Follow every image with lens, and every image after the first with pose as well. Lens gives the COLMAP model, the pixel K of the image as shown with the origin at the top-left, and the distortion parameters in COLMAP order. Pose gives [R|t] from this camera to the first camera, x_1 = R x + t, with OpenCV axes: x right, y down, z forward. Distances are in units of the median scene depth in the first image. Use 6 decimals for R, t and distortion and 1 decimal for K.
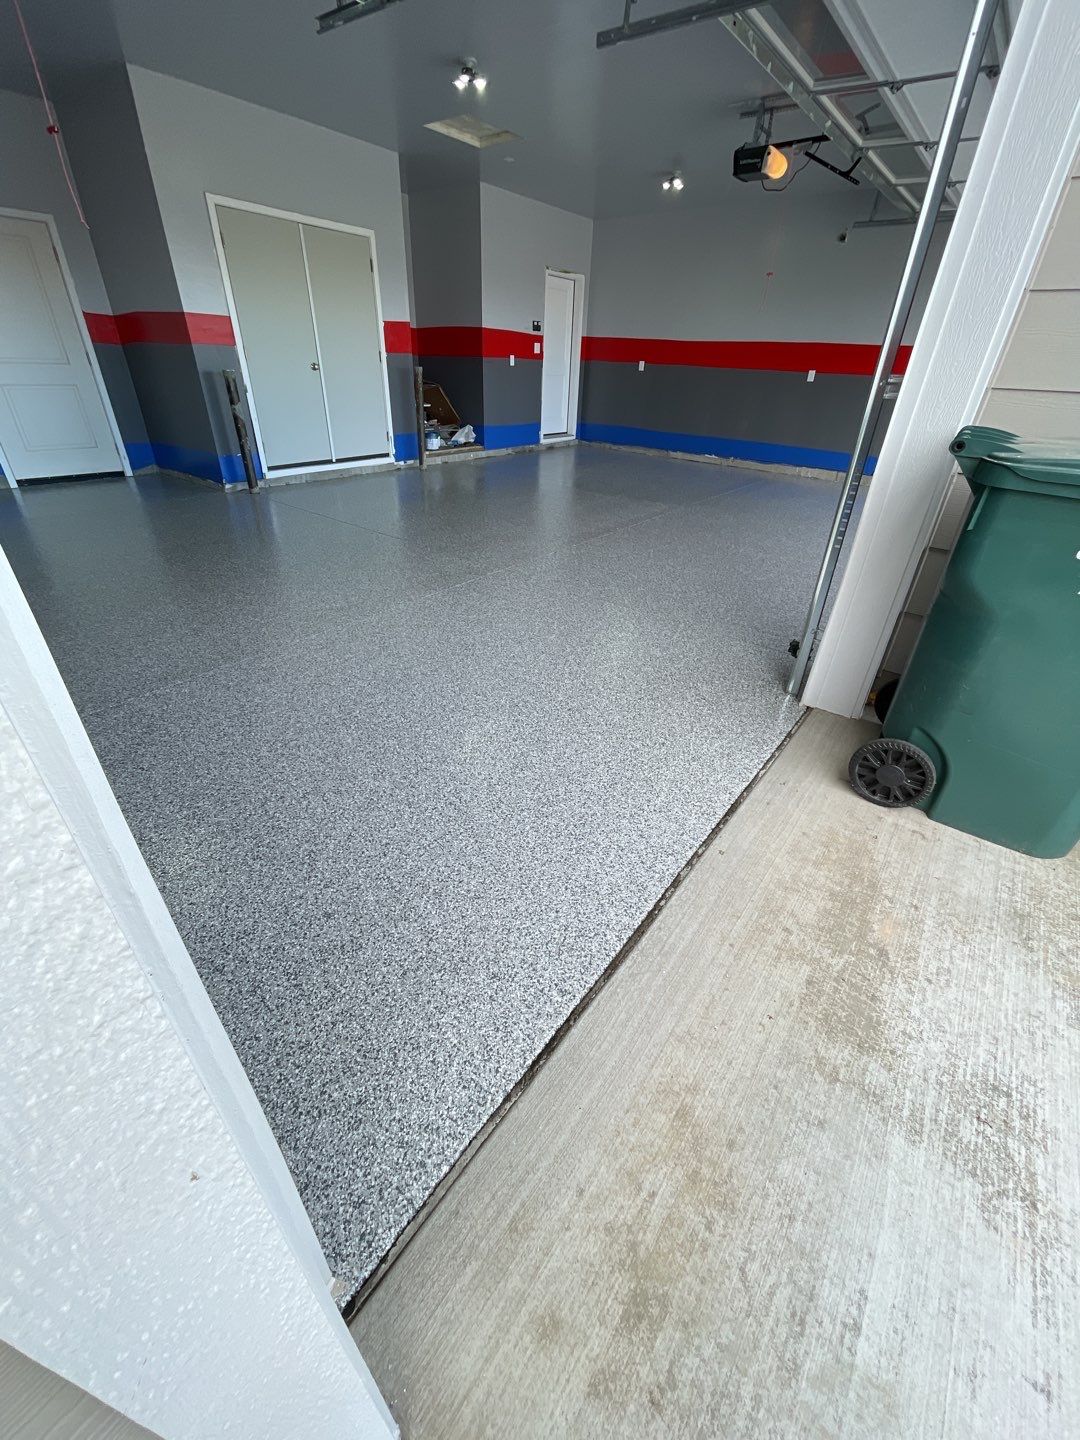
lens RADIAL K [[574.7, 0, 536.7], [0, 574.7, 716.5], [0, 0, 1]] dist [-0.002483, -0.000698]
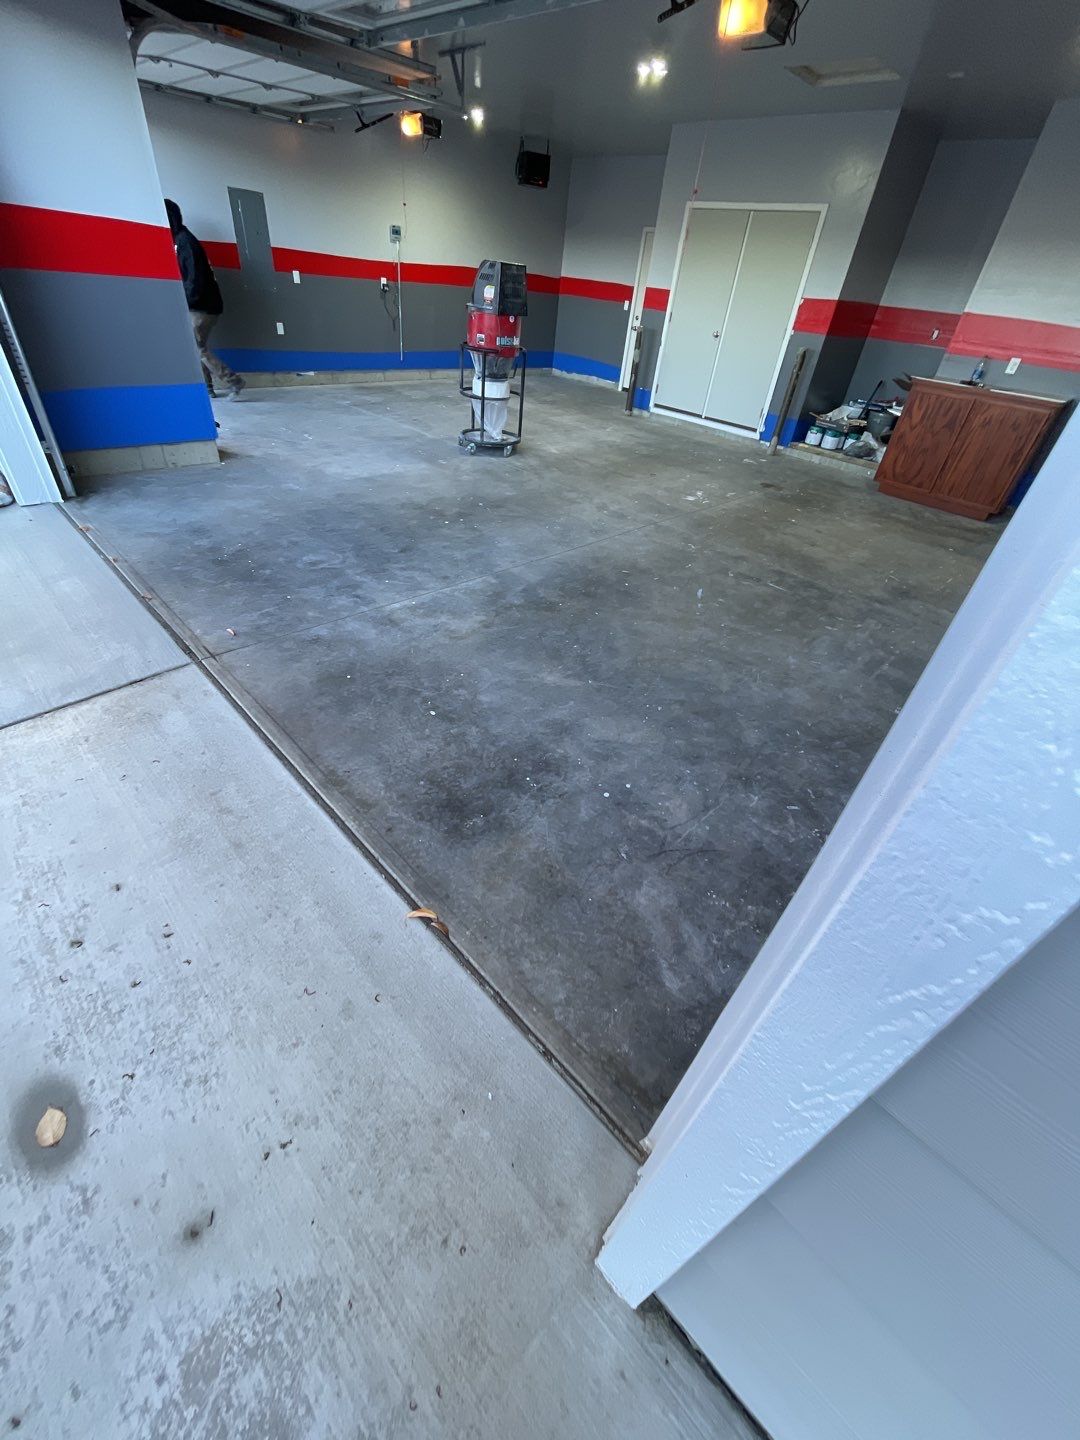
lens RADIAL K [[574.7, 0, 536.7], [0, 574.7, 716.5], [0, 0, 1]] dist [-0.002483, -0.000698]
pose [[-0.125139, 0.567755, -0.813630, 1.015539], [-0.604367, 0.606741, 0.516340, -0.487017], [0.786817, 0.556345, 0.267205, 0.780647]]
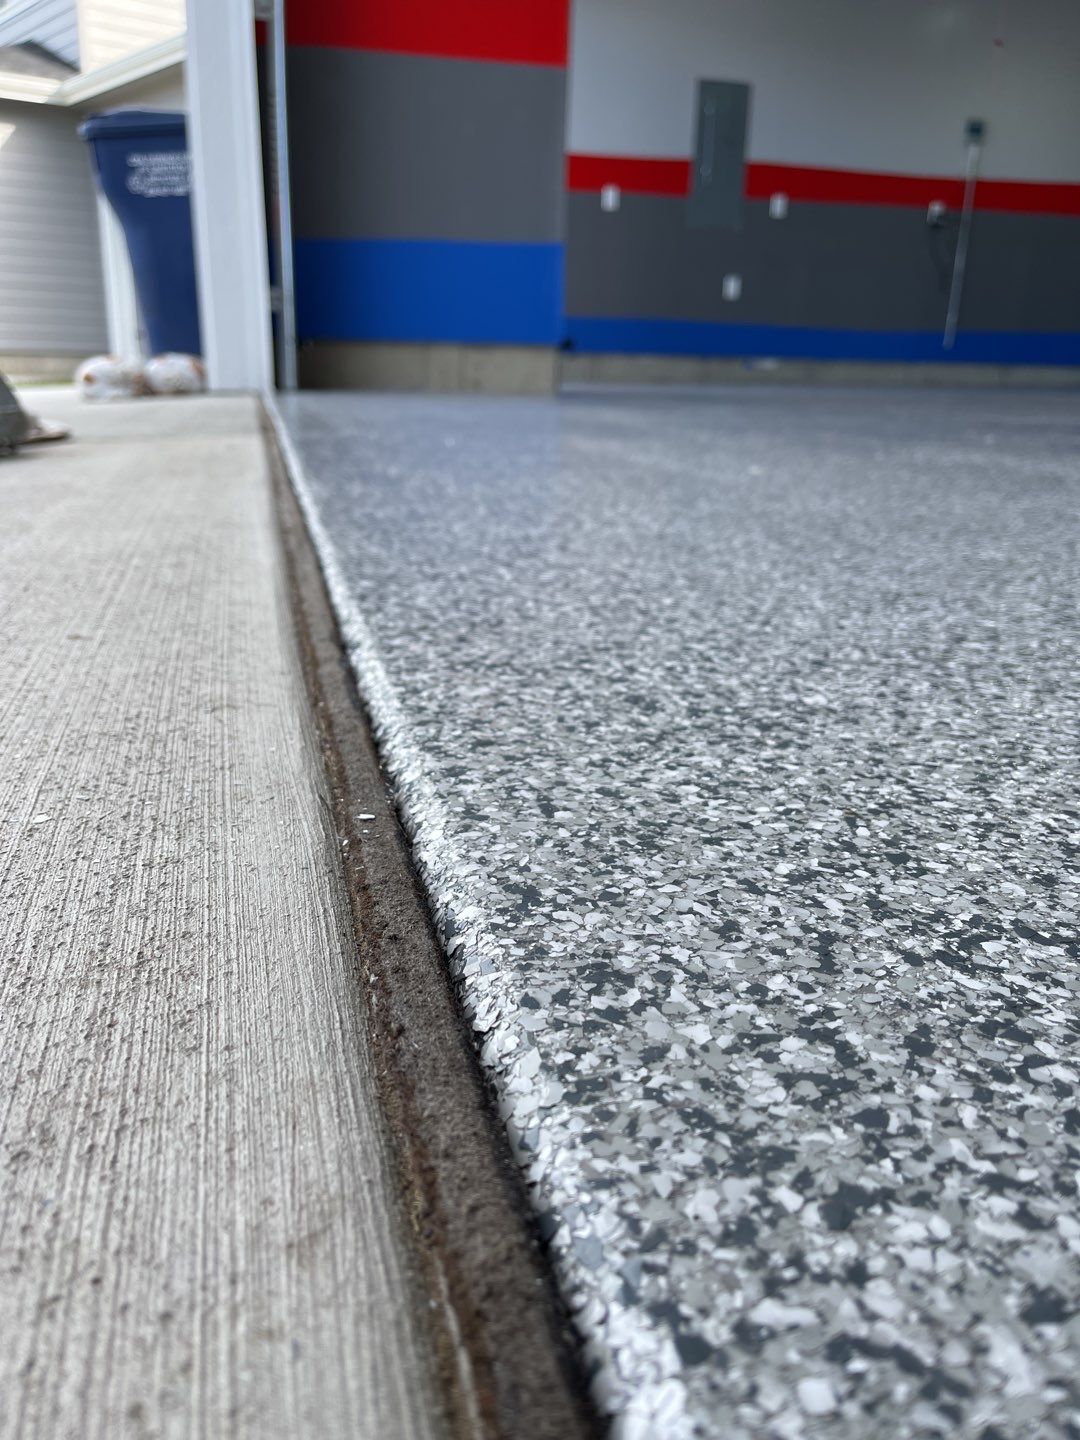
lens RADIAL K [[1081.4, 0, 540.0], [0, 1081.4, 720.0], [0, 0, 1]] dist [0.115293, -0.159046]
pose [[-0.616639, 0.195193, -0.762664, 0.881605], [-0.452123, 0.705268, 0.546060, -0.287714], [0.644470, 0.681540, -0.346644, 0.878839]]
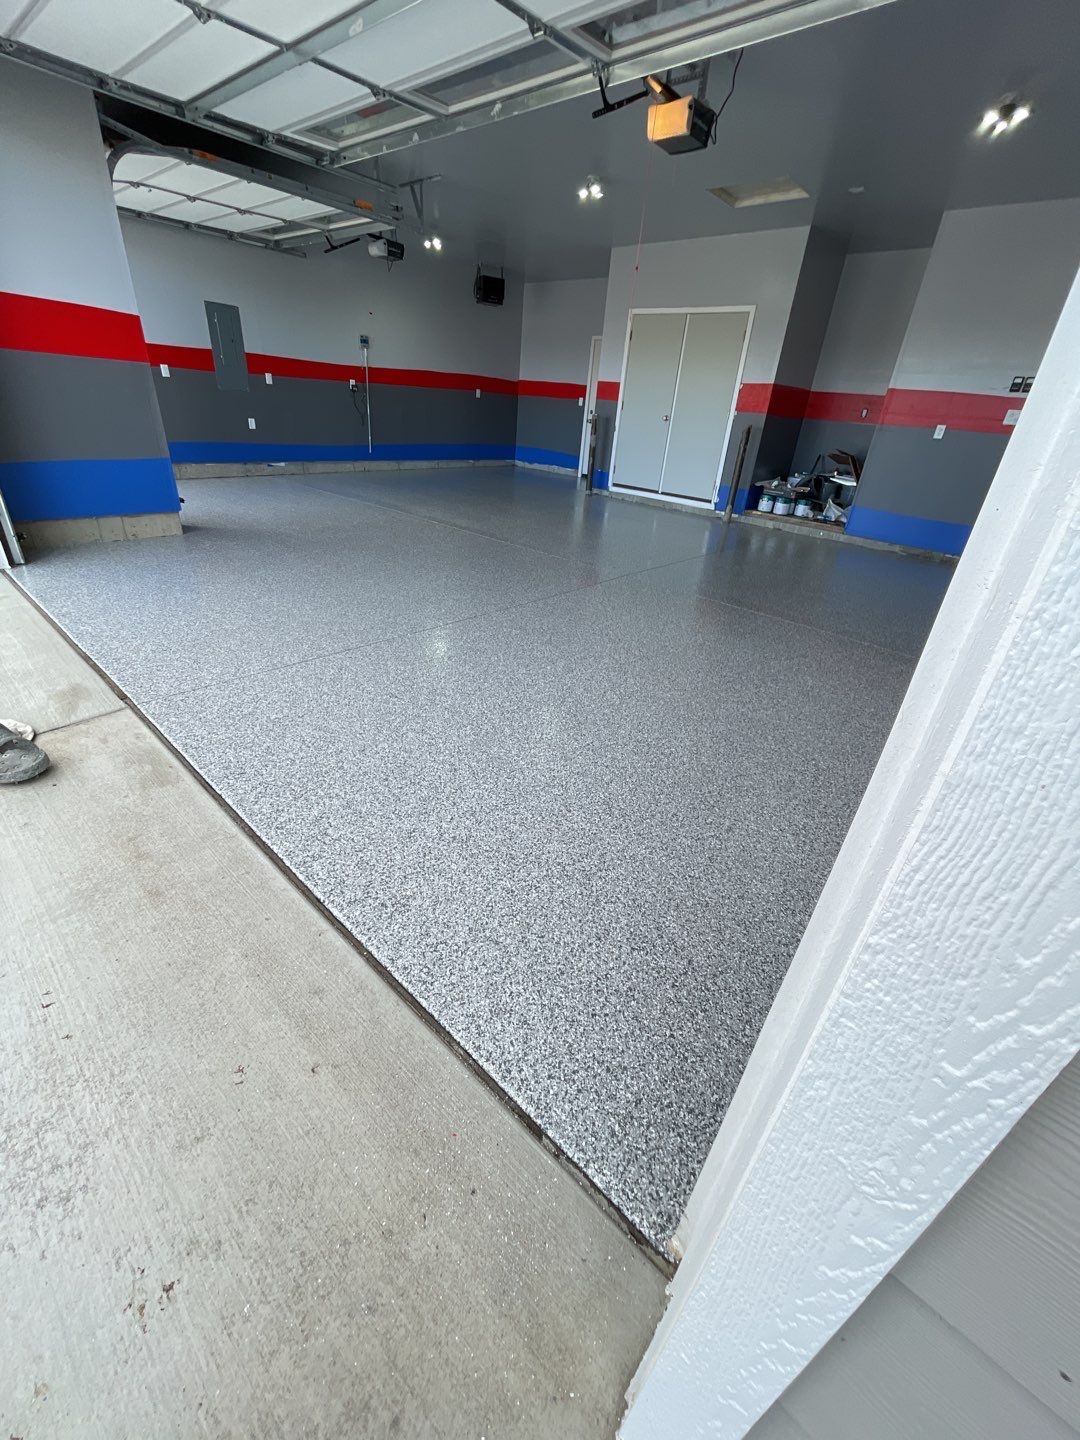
lens RADIAL K [[574.7, 0, 536.7], [0, 574.7, 716.5], [0, 0, 1]] dist [-0.002483, -0.000698]
pose [[-0.067965, 0.445713, -0.892592, 1.006492], [-0.591235, 0.702650, 0.395884, -0.451131], [0.803630, 0.554638, 0.215766, 0.810097]]
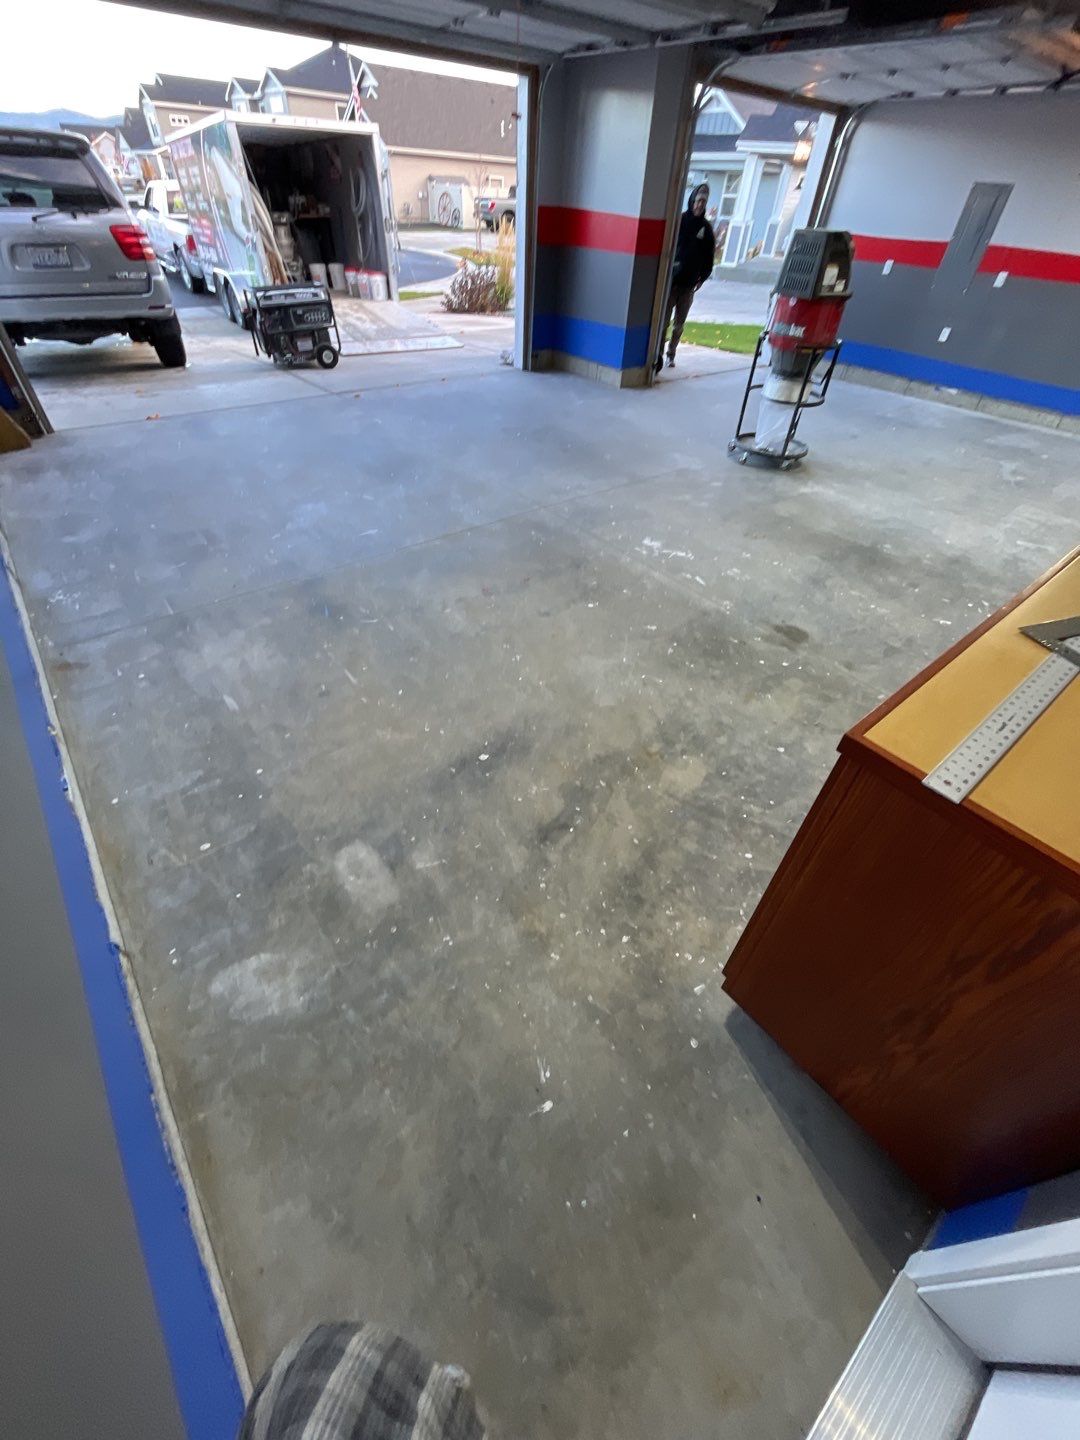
lens RADIAL K [[571.2, 0, 530.7], [0, 571.2, 706.1], [0, 0, 1]] dist [-0.000169, 0.000147]
pose [[-0.970065, -0.211432, 0.119461, 0.149238], [0.055769, 0.284815, 0.956959, -0.904543], [-0.236356, 0.934974, -0.264497, 1.342966]]
